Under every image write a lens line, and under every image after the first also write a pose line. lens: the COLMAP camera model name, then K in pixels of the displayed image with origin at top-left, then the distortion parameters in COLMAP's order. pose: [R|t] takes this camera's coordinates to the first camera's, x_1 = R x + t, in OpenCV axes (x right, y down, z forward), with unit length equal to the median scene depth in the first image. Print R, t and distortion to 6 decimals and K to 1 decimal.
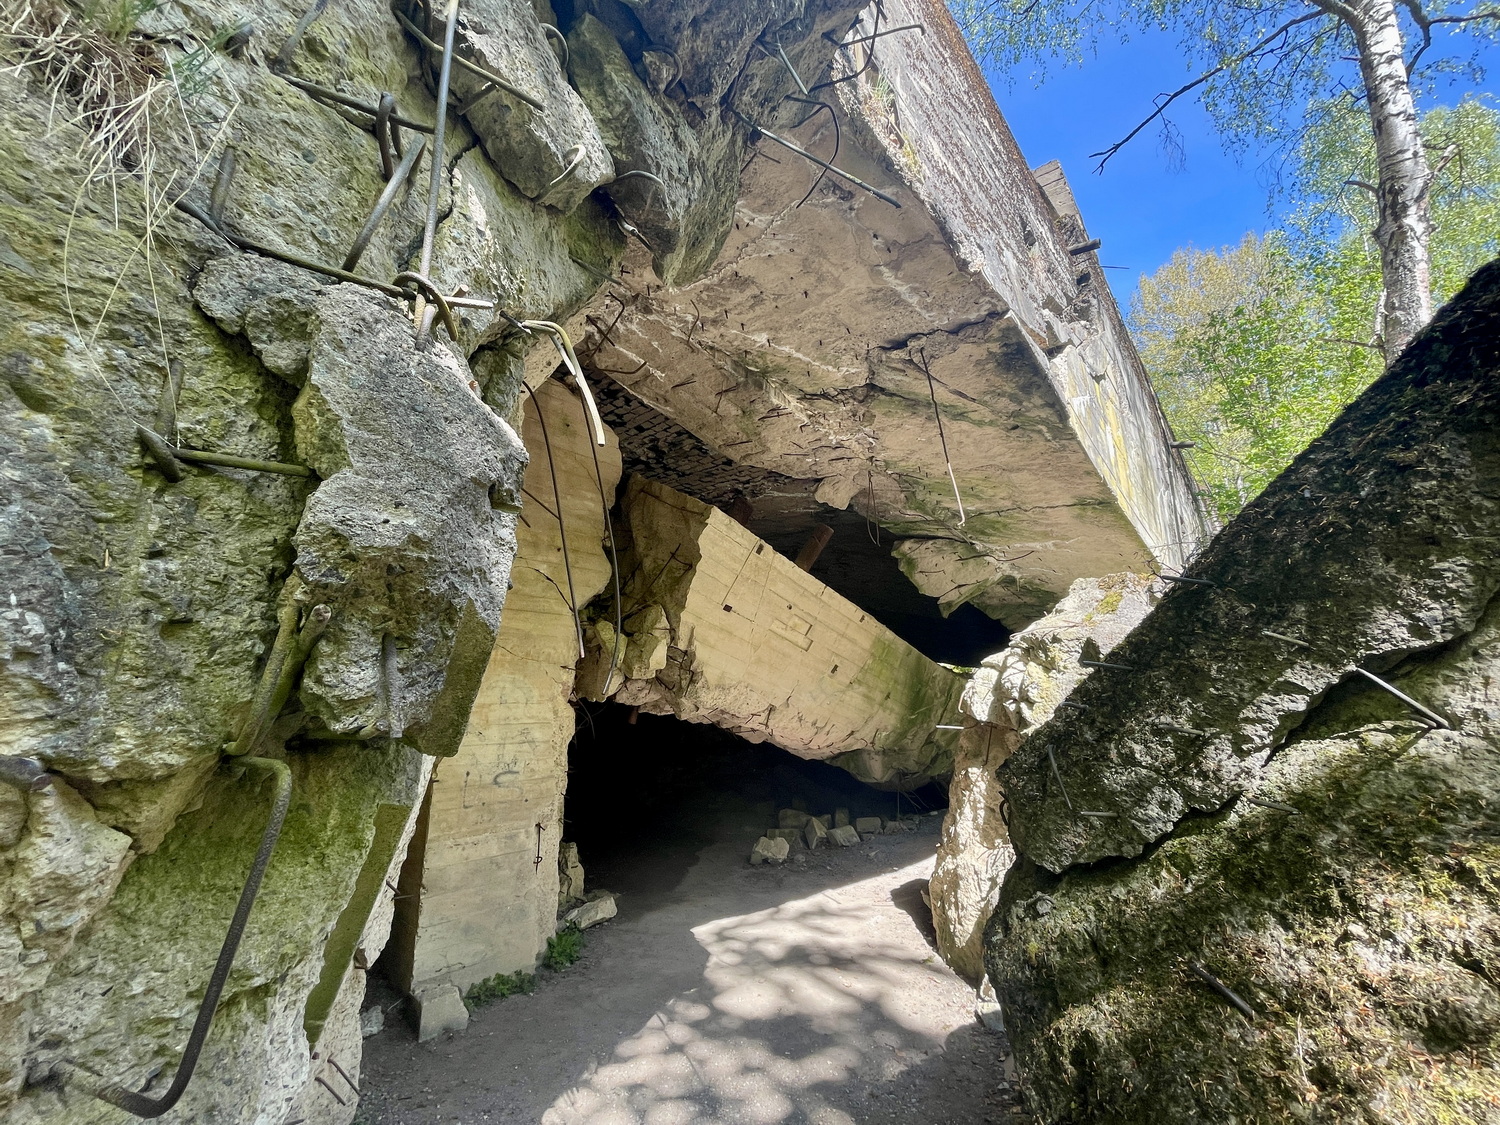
lens RADIAL K [[606.2, 0, 753.9], [0, 606.2, 561.4], [0, 0, 1]] dist [-0.010772, -0.000058]
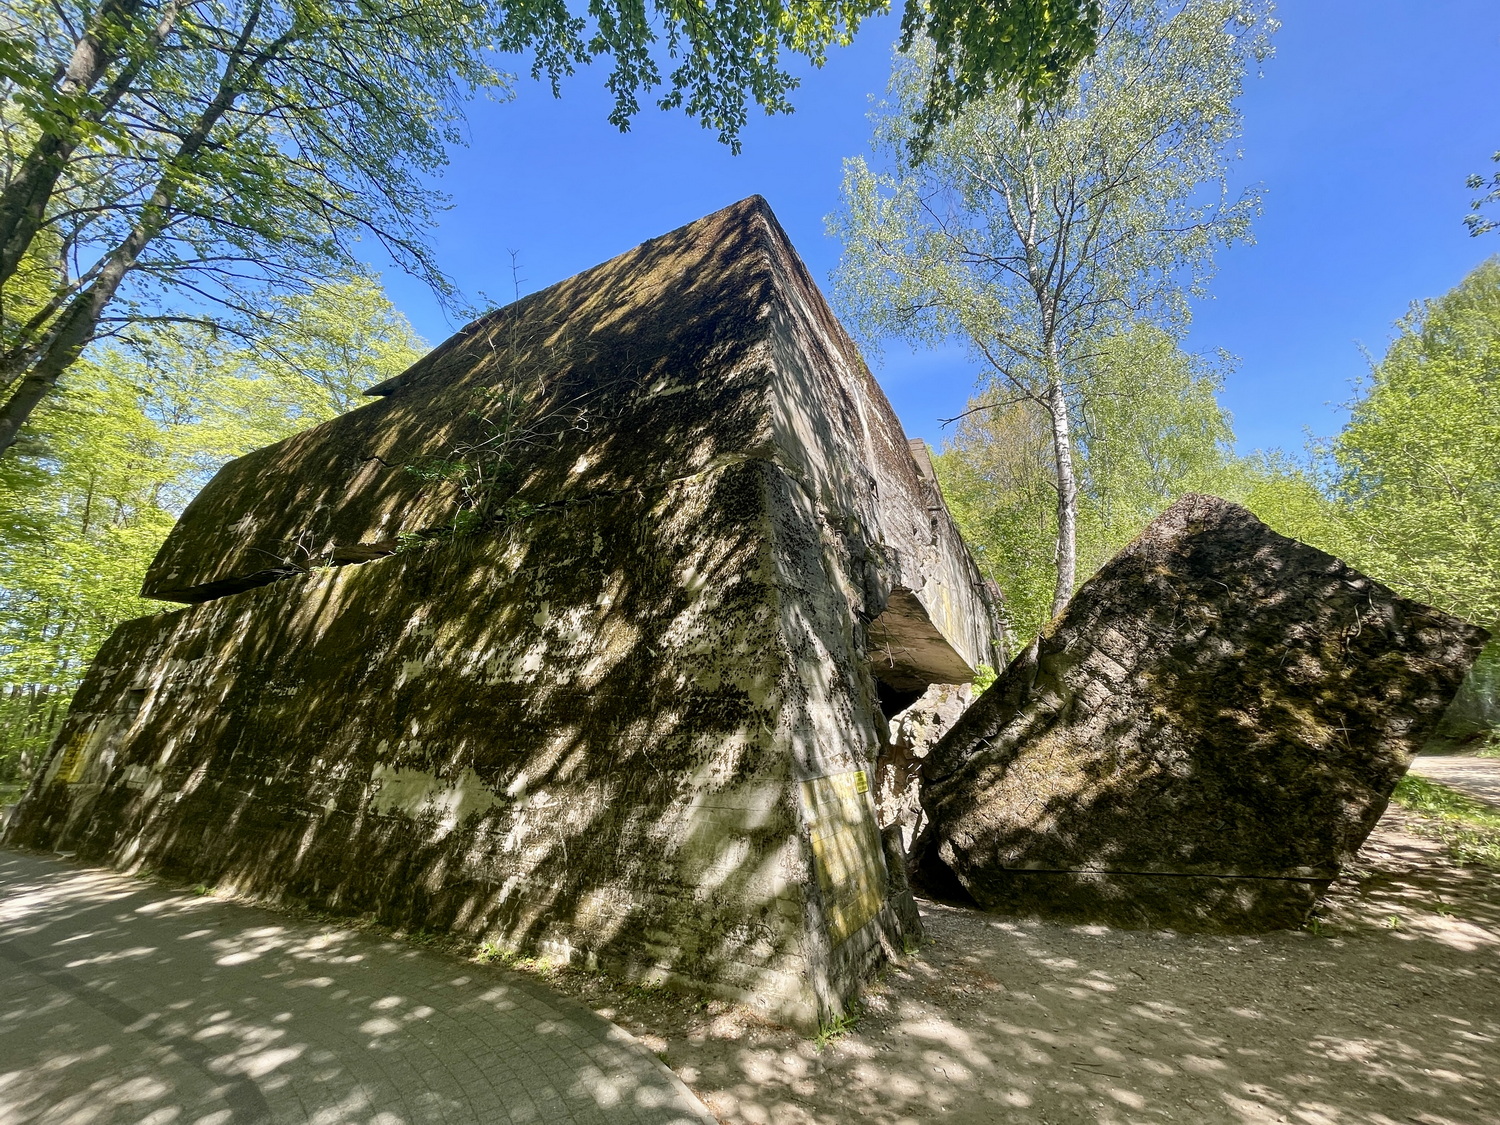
lens RADIAL K [[606.2, 0, 748.5], [0, 606.2, 566.0], [0, 0, 1]] dist [-0.010772, -0.000058]
pose [[0.973029, 0.030481, 0.228662, -0.741098], [-0.025802, 0.999393, -0.023427, -0.366506], [-0.229237, 0.016896, 0.973224, -1.192323]]
